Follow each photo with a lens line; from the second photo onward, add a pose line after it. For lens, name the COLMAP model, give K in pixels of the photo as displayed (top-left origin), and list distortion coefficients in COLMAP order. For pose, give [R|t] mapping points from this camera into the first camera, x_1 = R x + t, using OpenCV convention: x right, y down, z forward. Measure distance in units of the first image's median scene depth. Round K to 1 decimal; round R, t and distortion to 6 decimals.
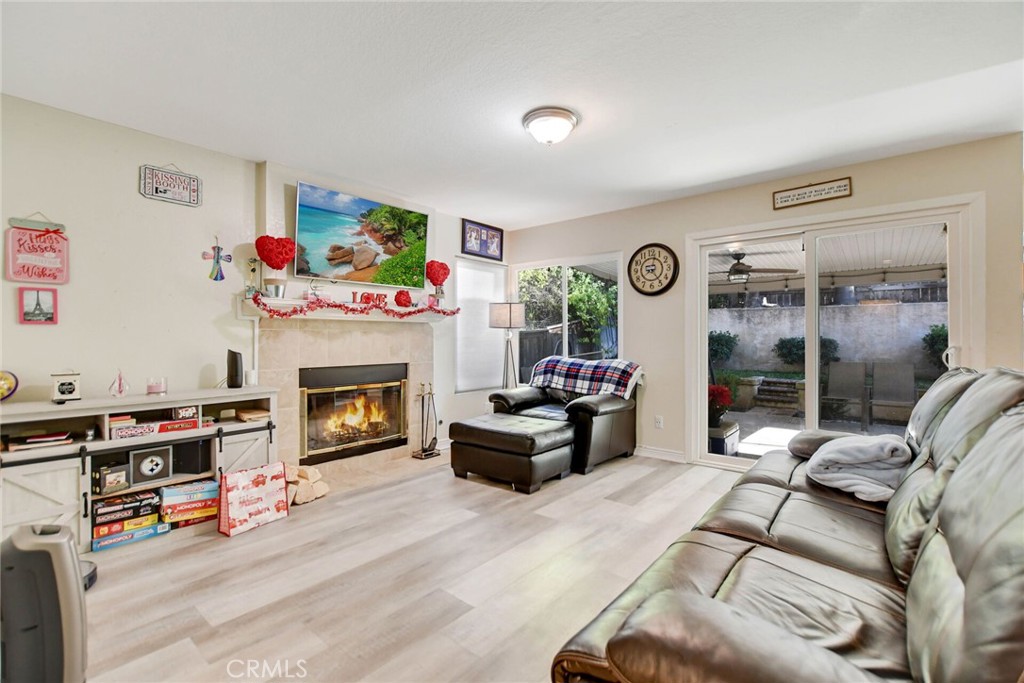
lens RADIAL K [[451.9, 0, 507.1], [0, 451.9, 339.6], [0, 0, 1]] dist [-0.021794, 0.002405]
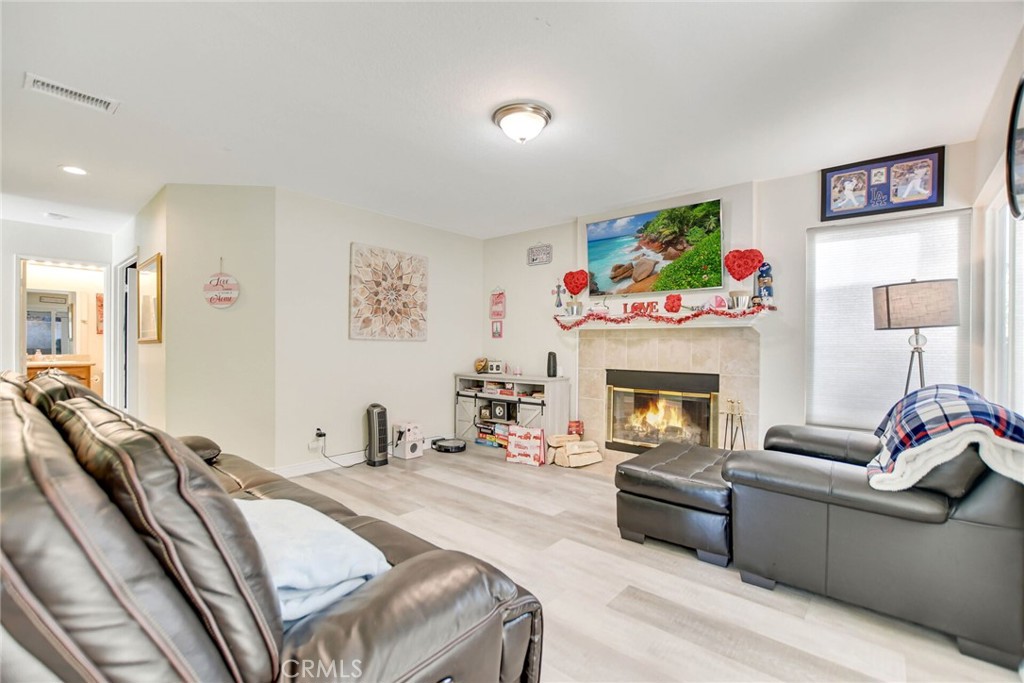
lens RADIAL K [[451.9, 0, 508.8], [0, 451.9, 339.0], [0, 0, 1]] dist [-0.021794, 0.002405]
pose [[-0.007747, -0.007972, -0.999938, 0.792734], [-0.008496, 0.999933, -0.007907, -0.007213], [0.999934, 0.008434, -0.007814, 0.733982]]
